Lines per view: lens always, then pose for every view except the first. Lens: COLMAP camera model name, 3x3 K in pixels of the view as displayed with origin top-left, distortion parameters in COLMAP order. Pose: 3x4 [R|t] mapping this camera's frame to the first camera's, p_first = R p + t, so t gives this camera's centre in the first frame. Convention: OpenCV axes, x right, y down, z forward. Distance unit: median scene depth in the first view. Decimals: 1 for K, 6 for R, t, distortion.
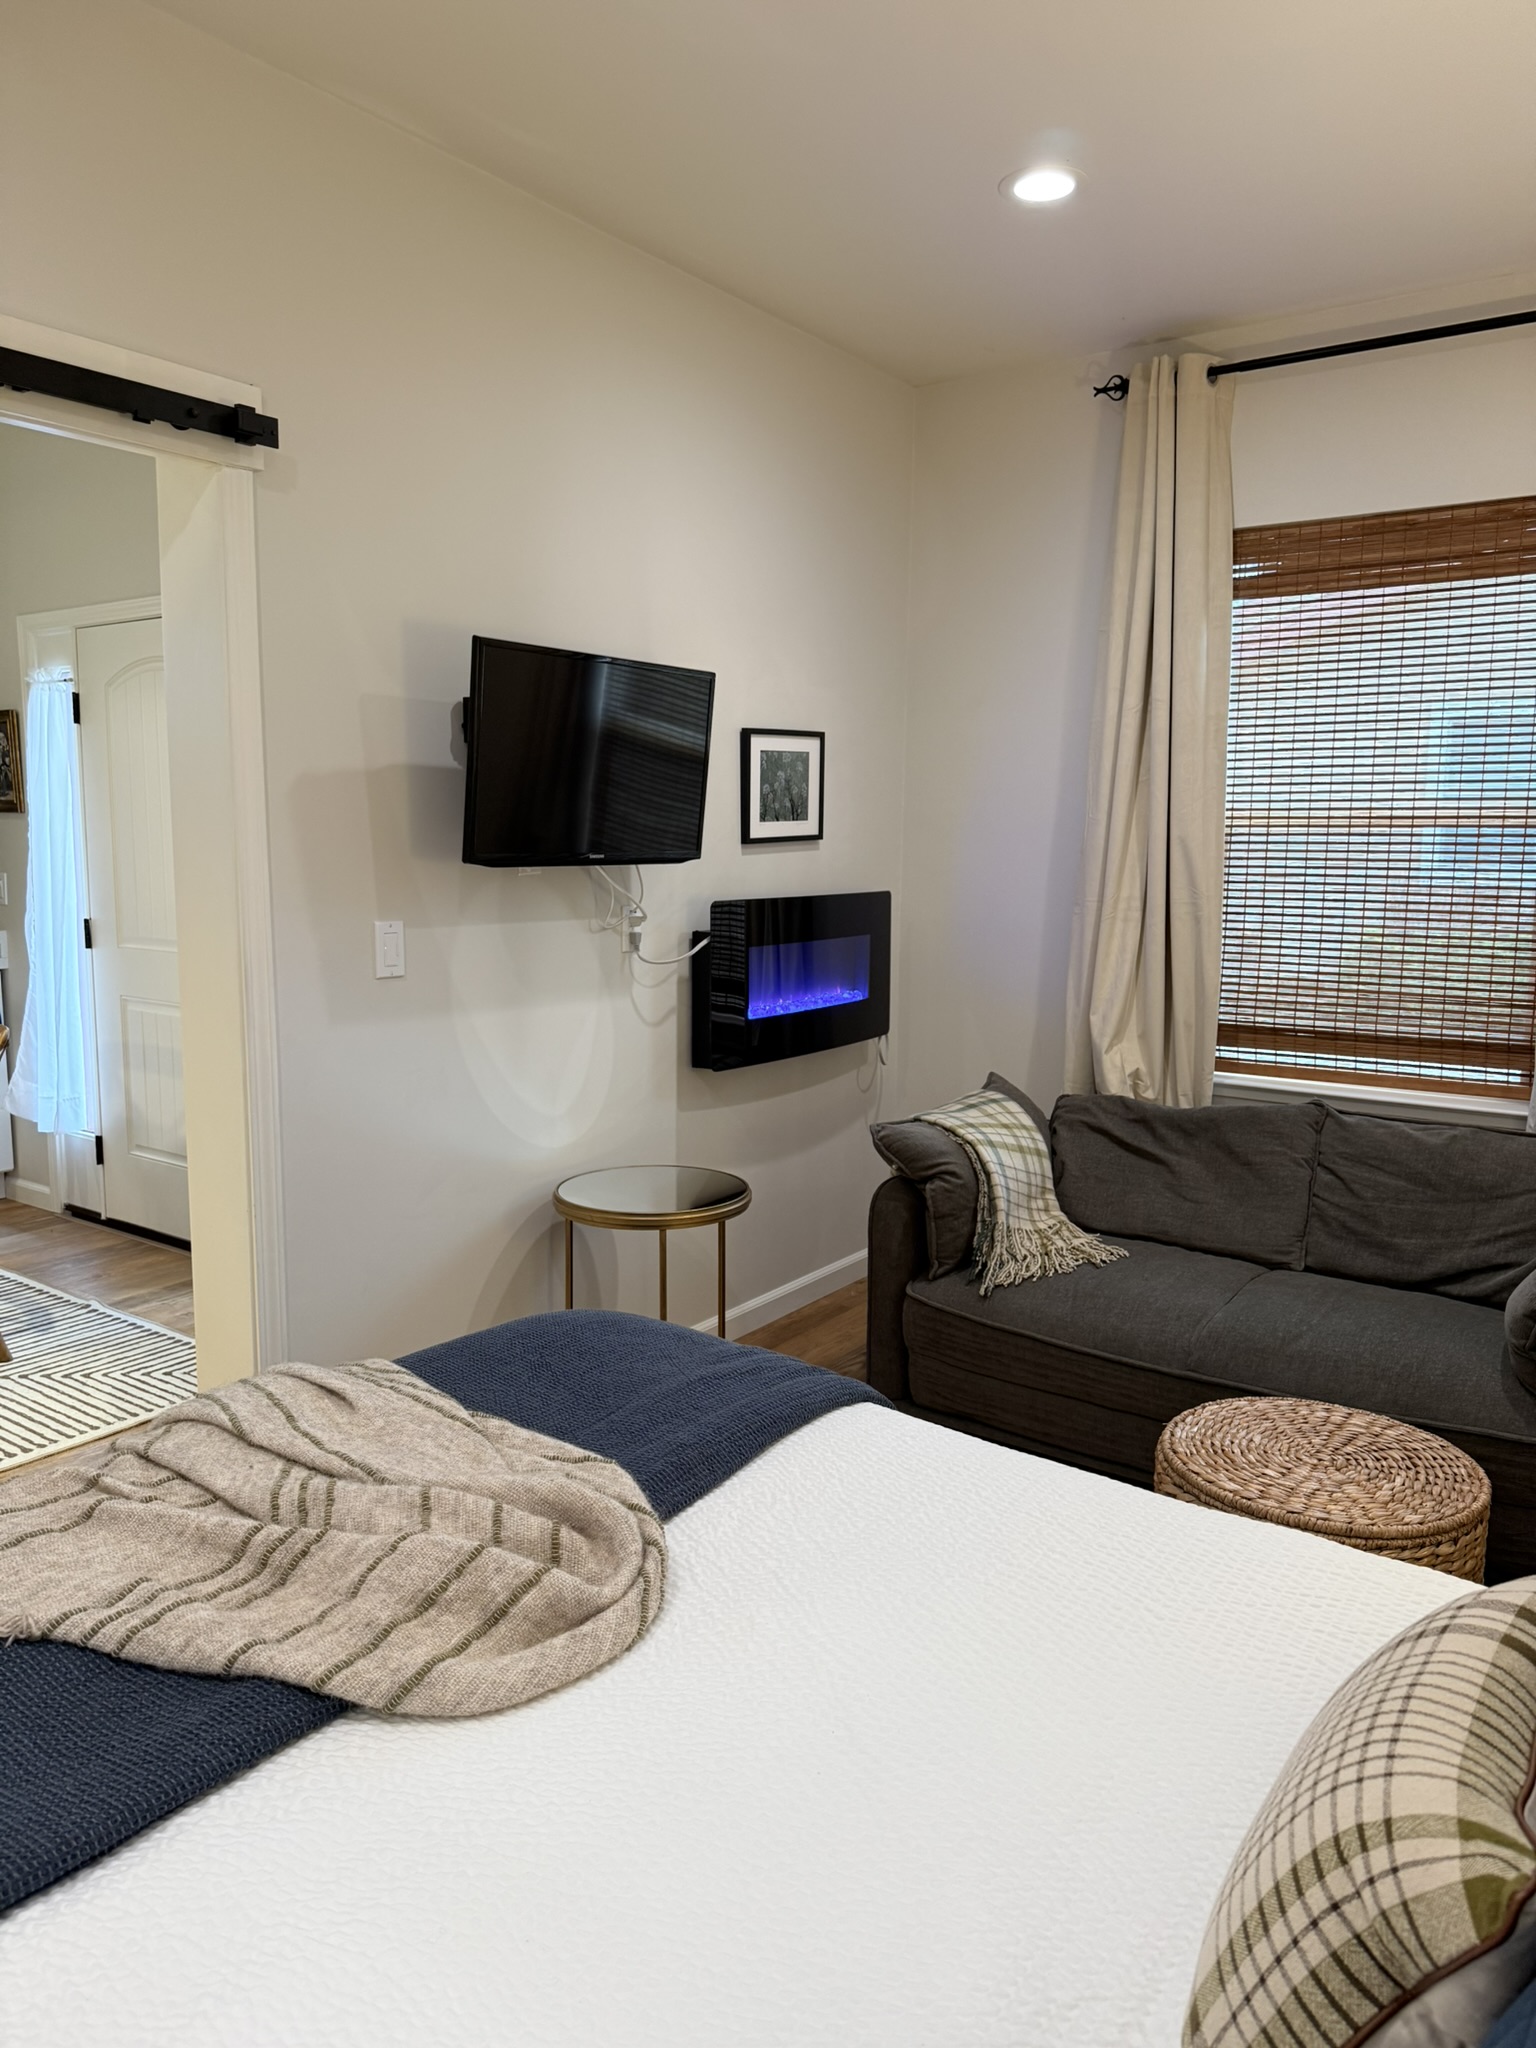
lens RADIAL K [[1437.2, 0, 773.6], [0, 1437.2, 1038.3], [0, 0, 1]] dist [0.037873, -0.045731]
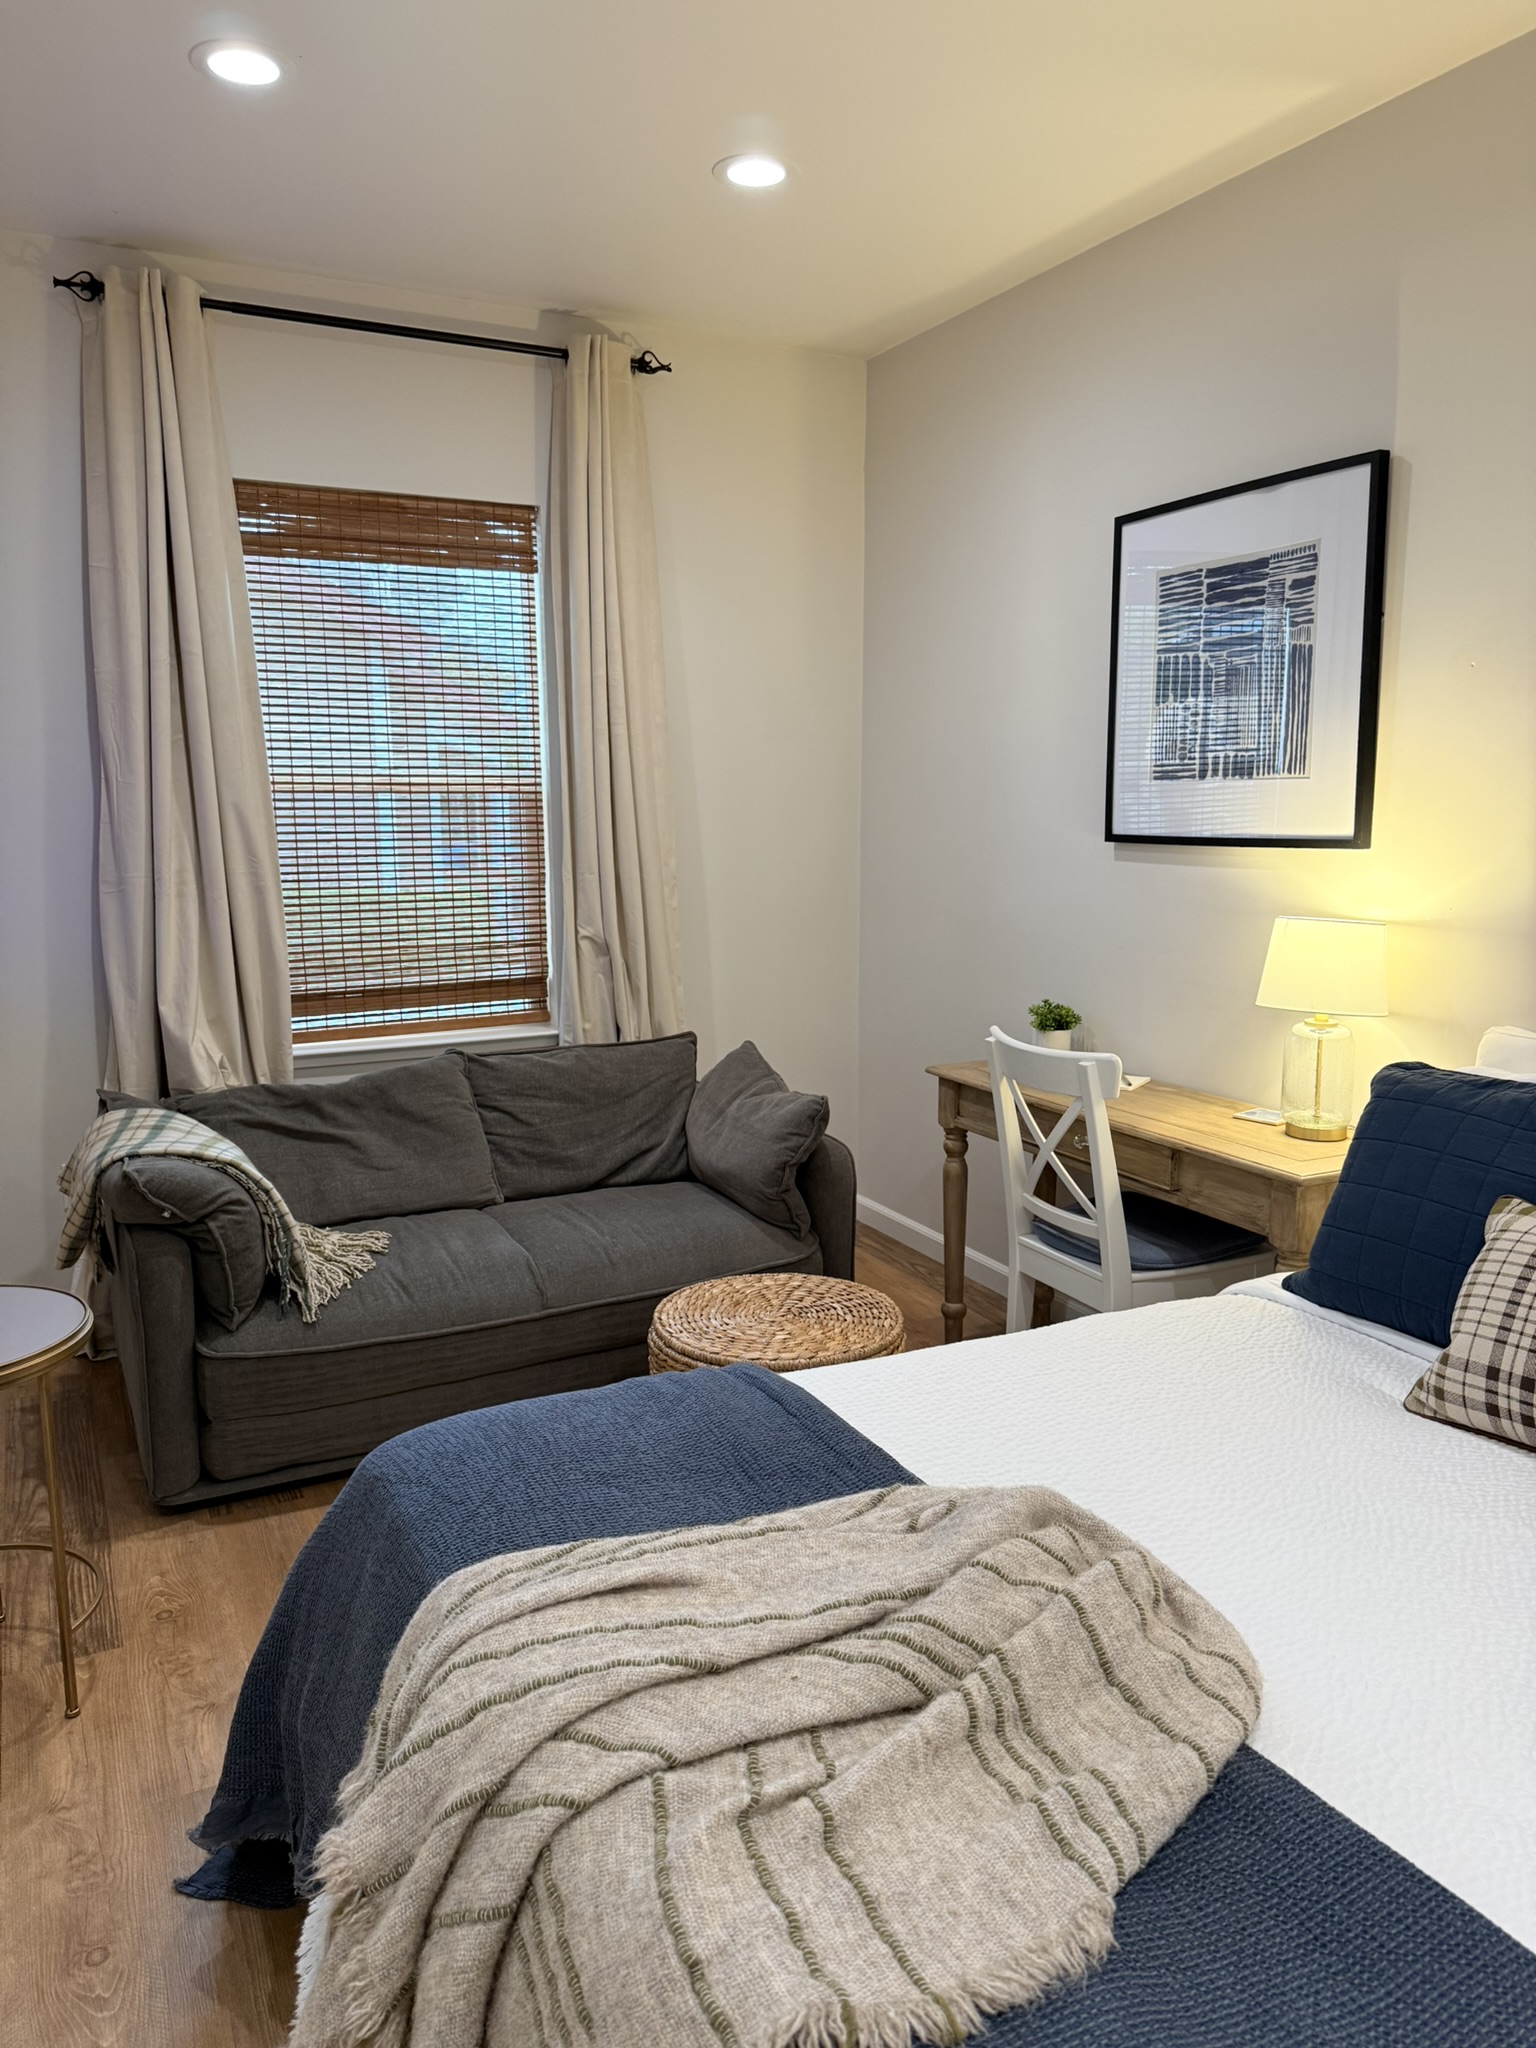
lens RADIAL K [[1437.2, 0, 733.2], [0, 1437.2, 1048.1], [0, 0, 1]] dist [0.037873, -0.045731]
pose [[0.469237, -0.169349, 0.866682, -0.465793], [0.138303, 0.983421, 0.117281, -0.056129], [-0.872175, 0.064832, 0.484879, 0.309032]]
